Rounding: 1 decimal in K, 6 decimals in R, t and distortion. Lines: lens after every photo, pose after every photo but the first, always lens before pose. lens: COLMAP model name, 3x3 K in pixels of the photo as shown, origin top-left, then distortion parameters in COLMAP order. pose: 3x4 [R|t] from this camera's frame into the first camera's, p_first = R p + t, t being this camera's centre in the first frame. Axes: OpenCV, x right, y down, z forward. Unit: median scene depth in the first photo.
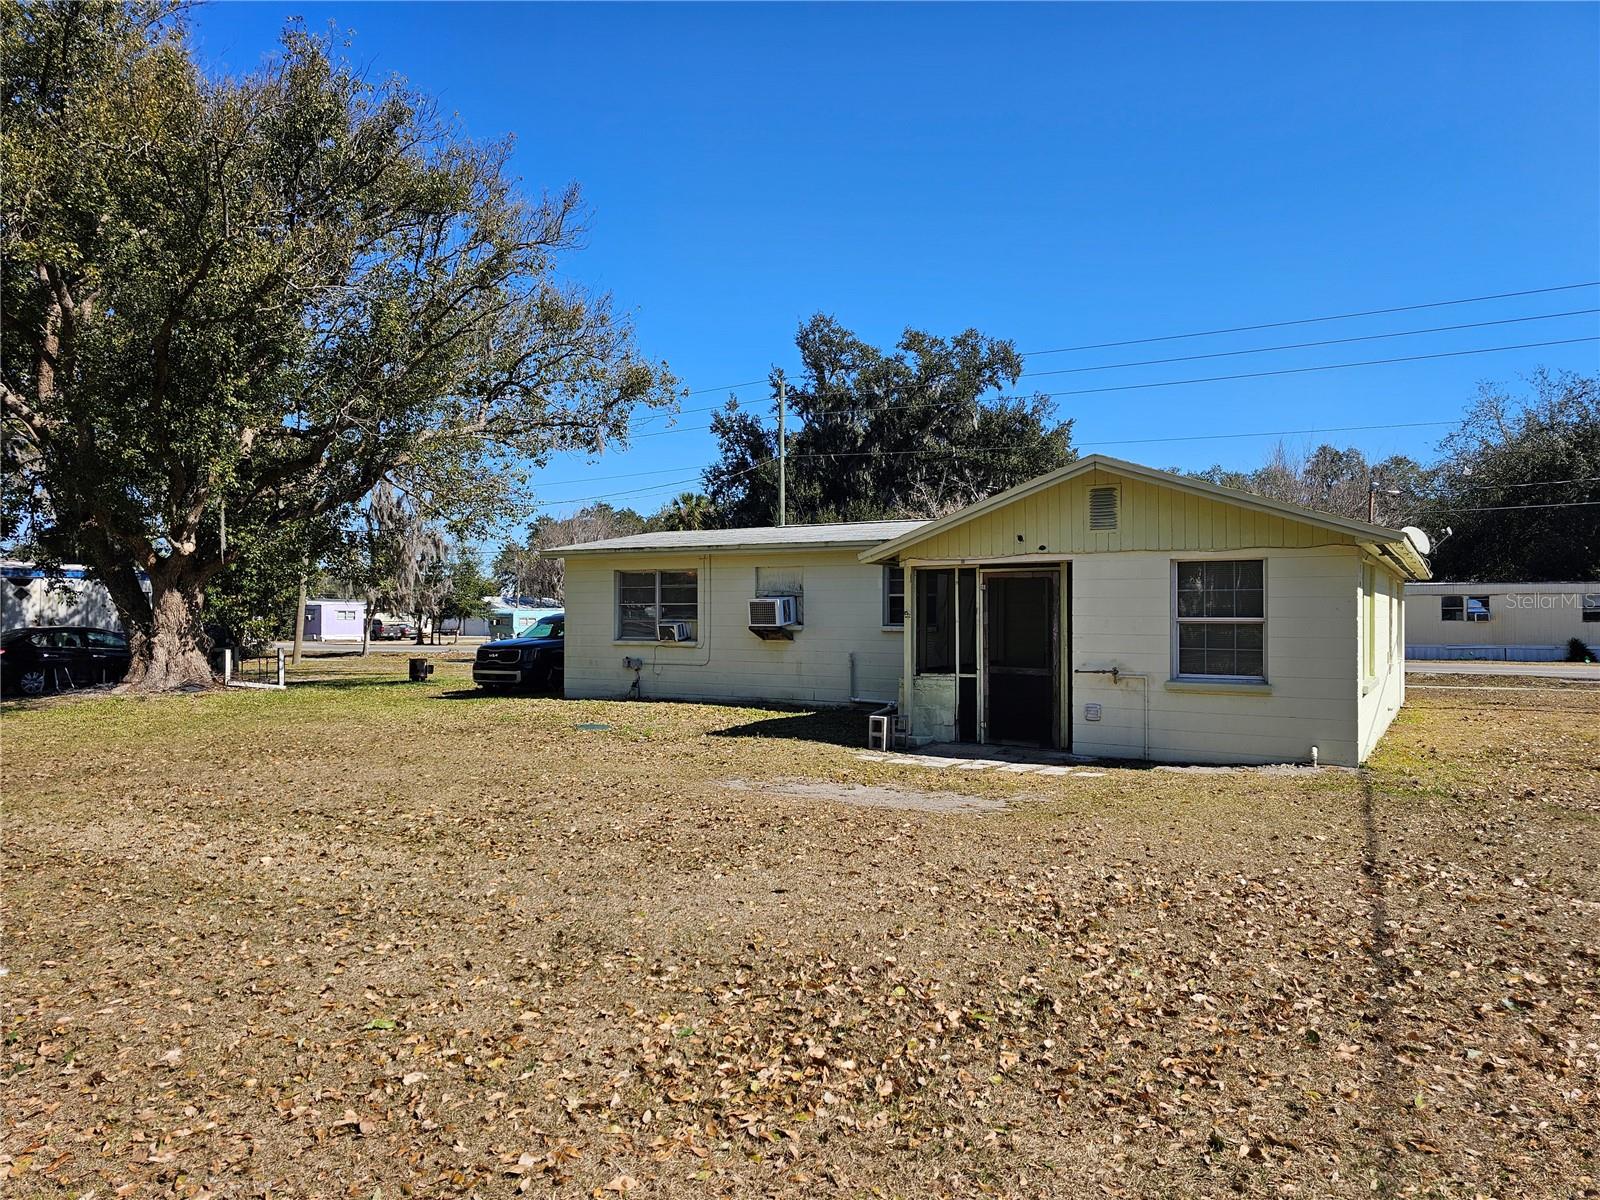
lens RADIAL K [[1117.5, 0, 803.9], [0, 1117.5, 605.8], [0, 0, 1]] dist [0.047127, -0.002069]
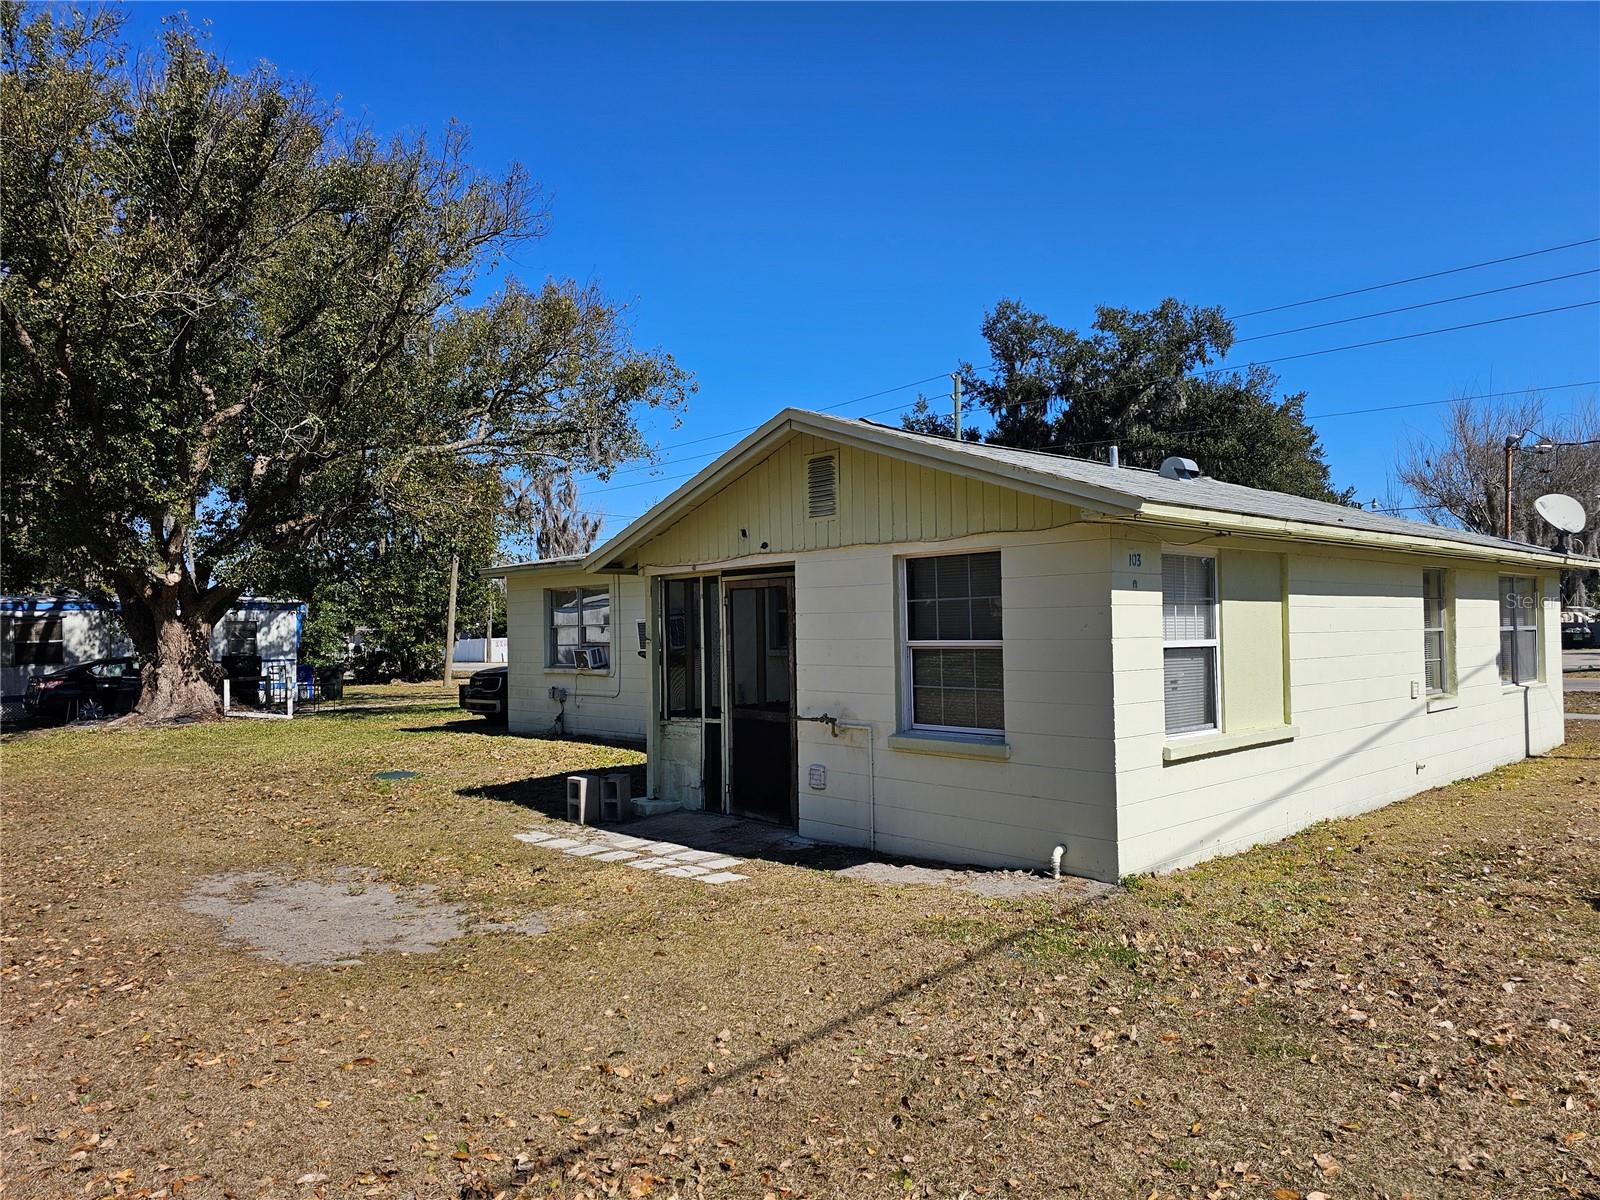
lens RADIAL K [[1117.5, 0, 803.9], [0, 1117.5, 605.8], [0, 0, 1]] dist [0.047127, -0.002069]
pose [[0.962485, -0.024123, -0.270261, 0.251369], [0.021134, 0.999679, -0.013965, -0.001483], [0.270511, 0.007730, 0.962686, 0.185417]]
